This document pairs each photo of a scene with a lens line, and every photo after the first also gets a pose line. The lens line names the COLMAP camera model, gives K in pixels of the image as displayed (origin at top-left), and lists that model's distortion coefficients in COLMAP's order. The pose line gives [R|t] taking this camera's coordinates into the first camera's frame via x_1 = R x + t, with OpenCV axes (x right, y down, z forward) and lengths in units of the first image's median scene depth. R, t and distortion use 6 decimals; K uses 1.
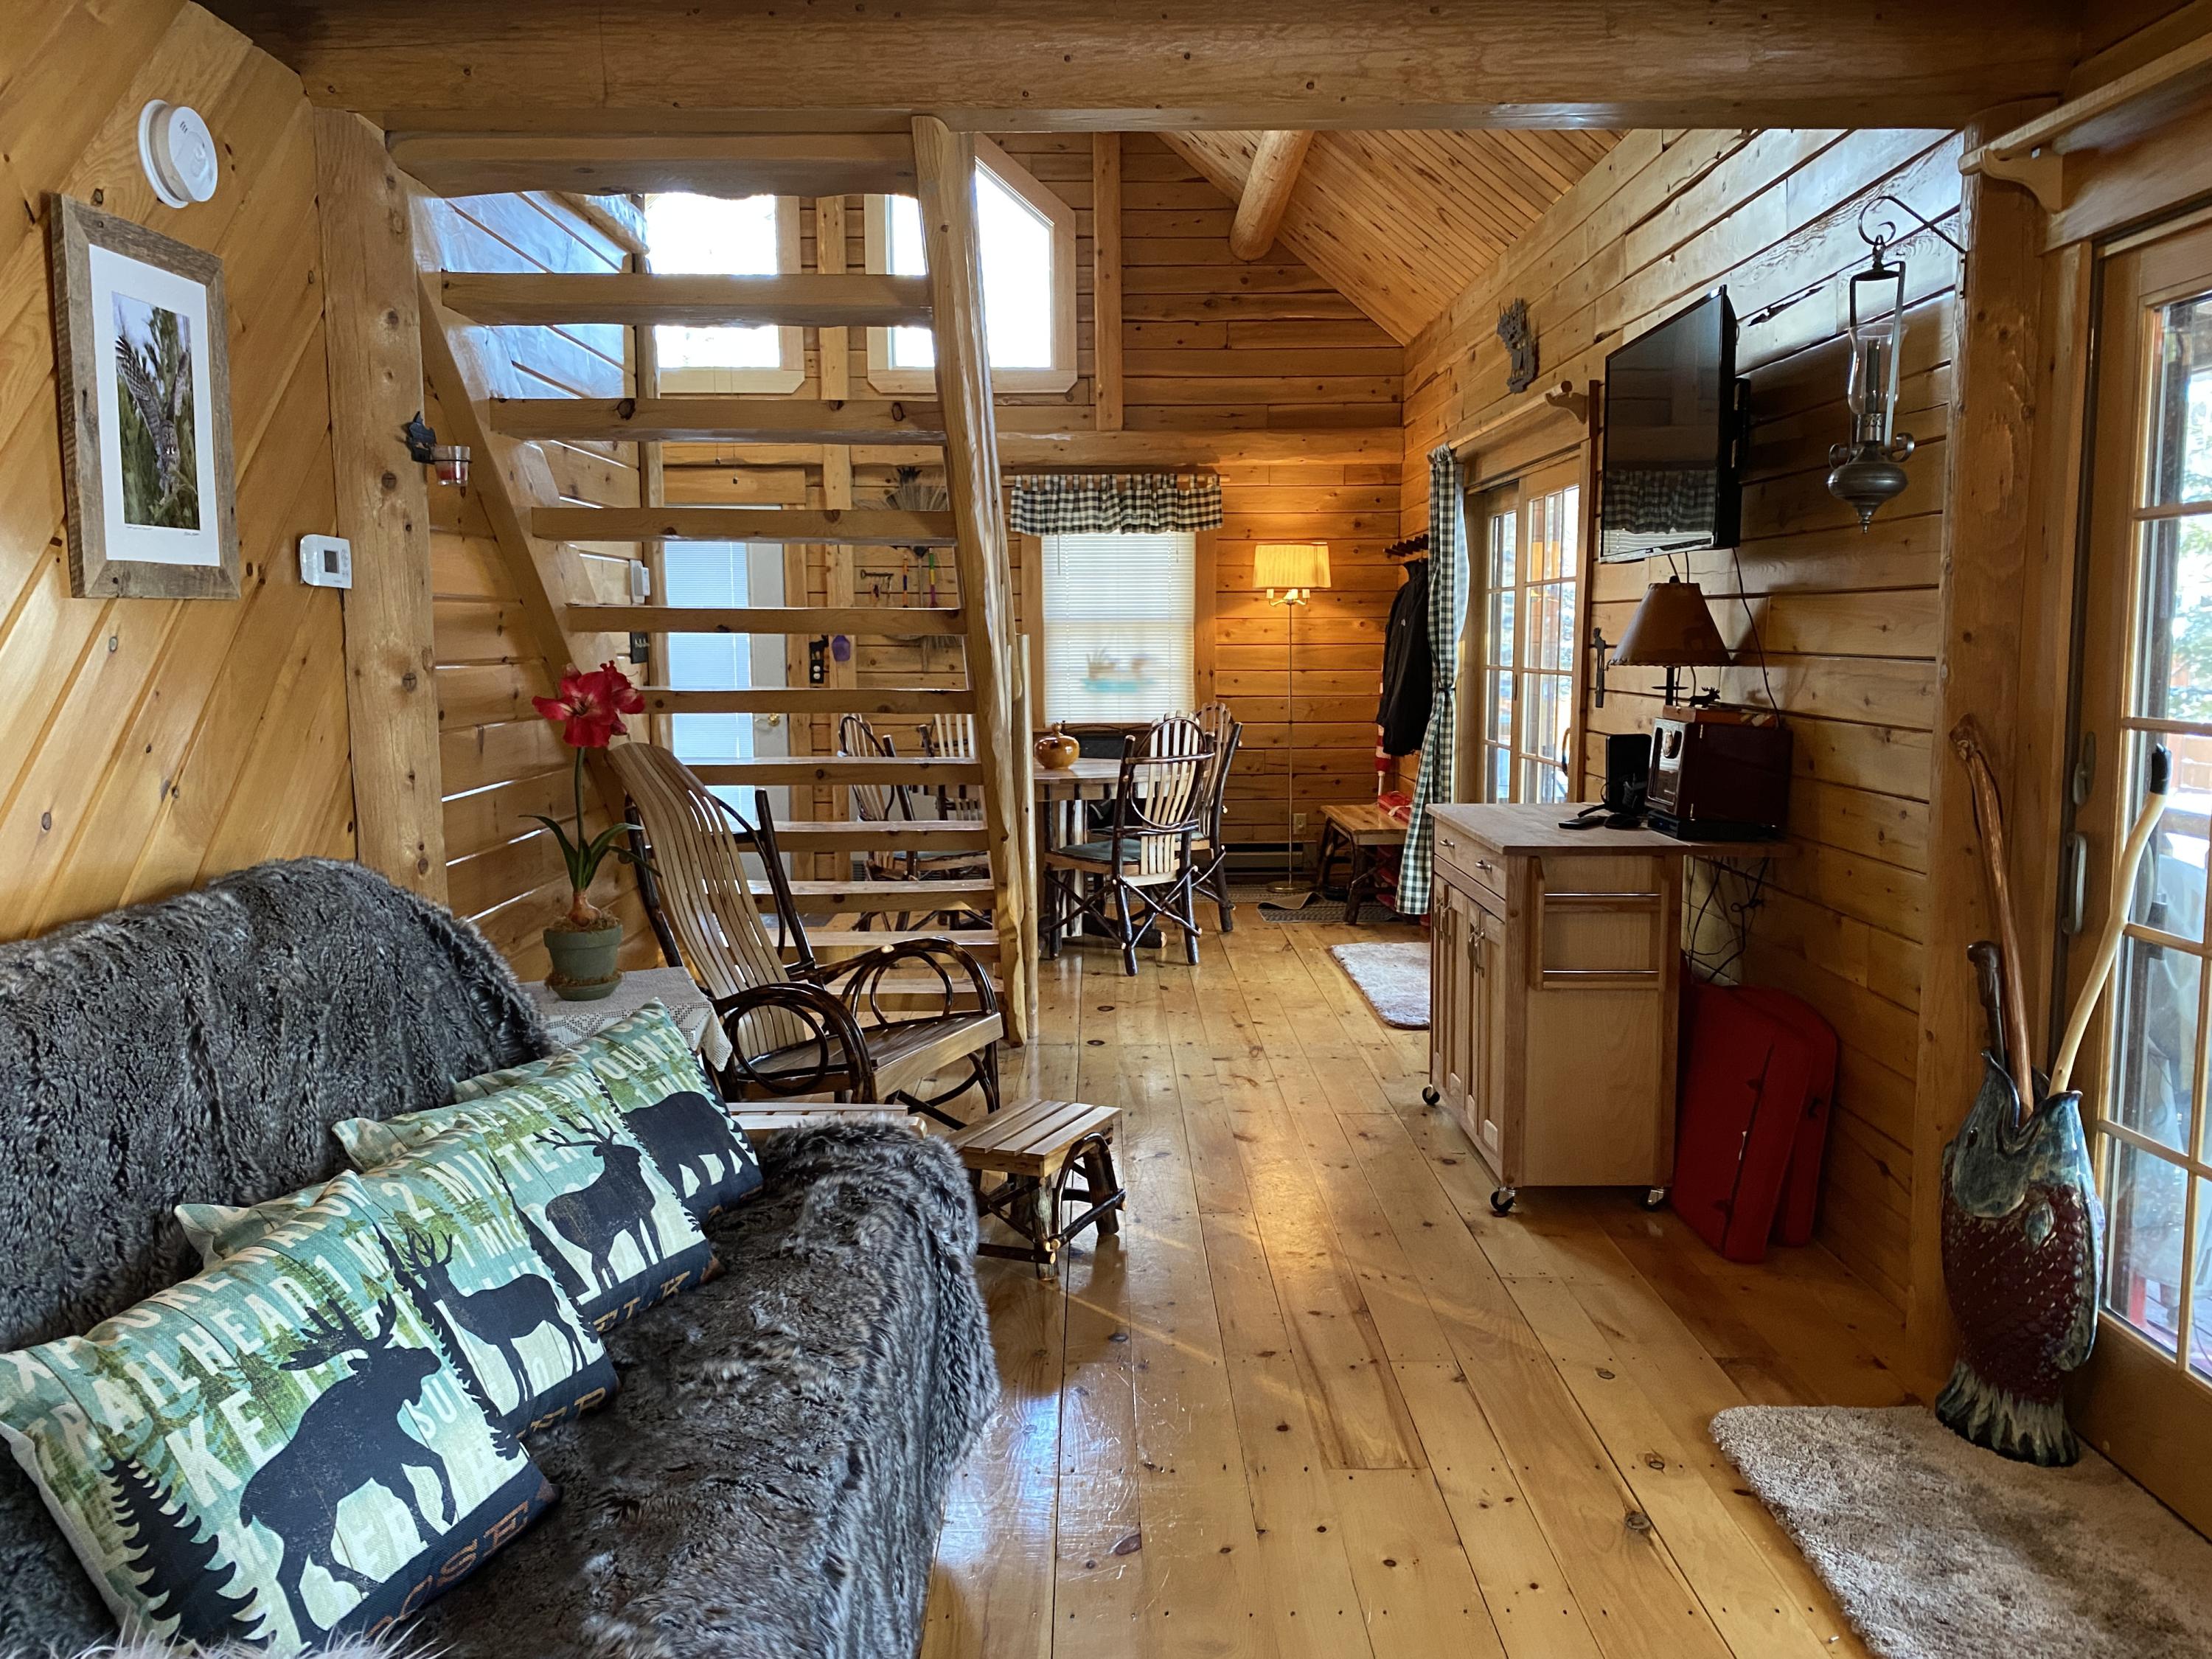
lens RADIAL K [[1684.0, 0, 1103.3], [0, 1684.0, 835.2], [0, 0, 1]] dist [-0.010239, -0.007828]
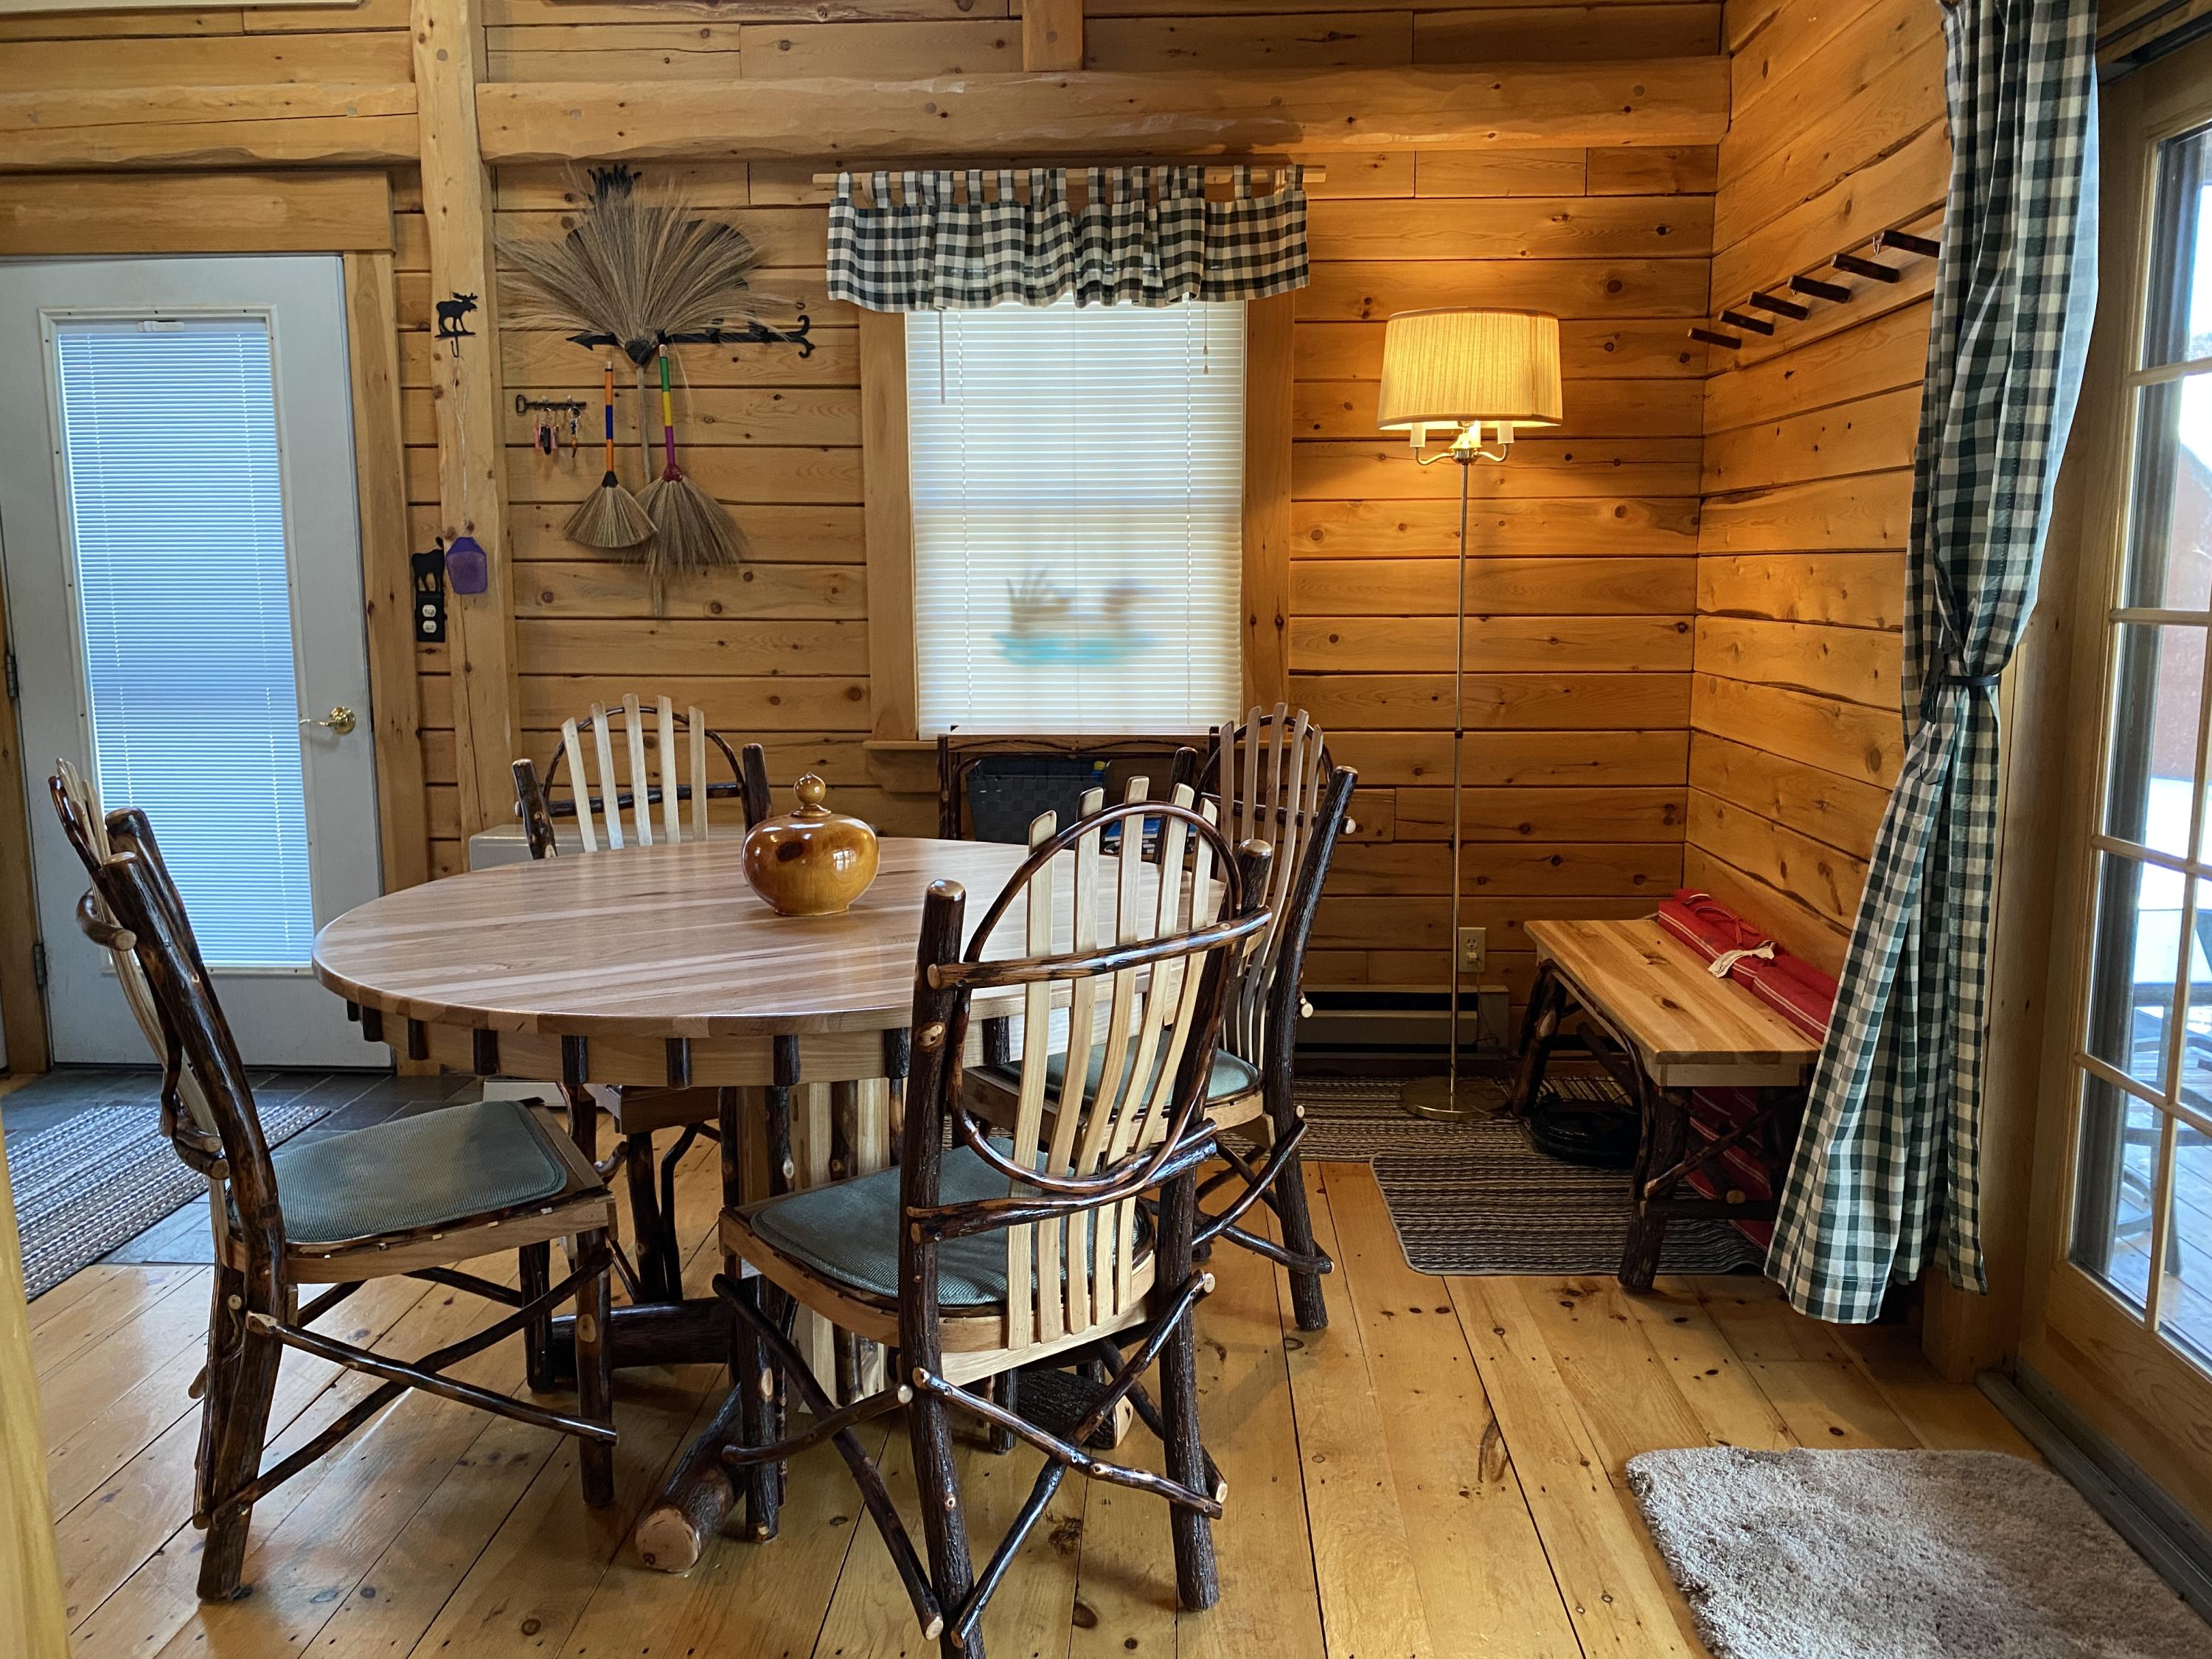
lens RADIAL K [[1684.0, 0, 1107.7], [0, 1684.0, 817.5], [0, 0, 1]] dist [-0.010239, -0.007828]
pose [[0.998879, 0.006671, -0.046867, 0.040202], [-0.005347, 0.999585, 0.028307, -0.057384], [0.047036, -0.028024, 0.998500, 0.556976]]
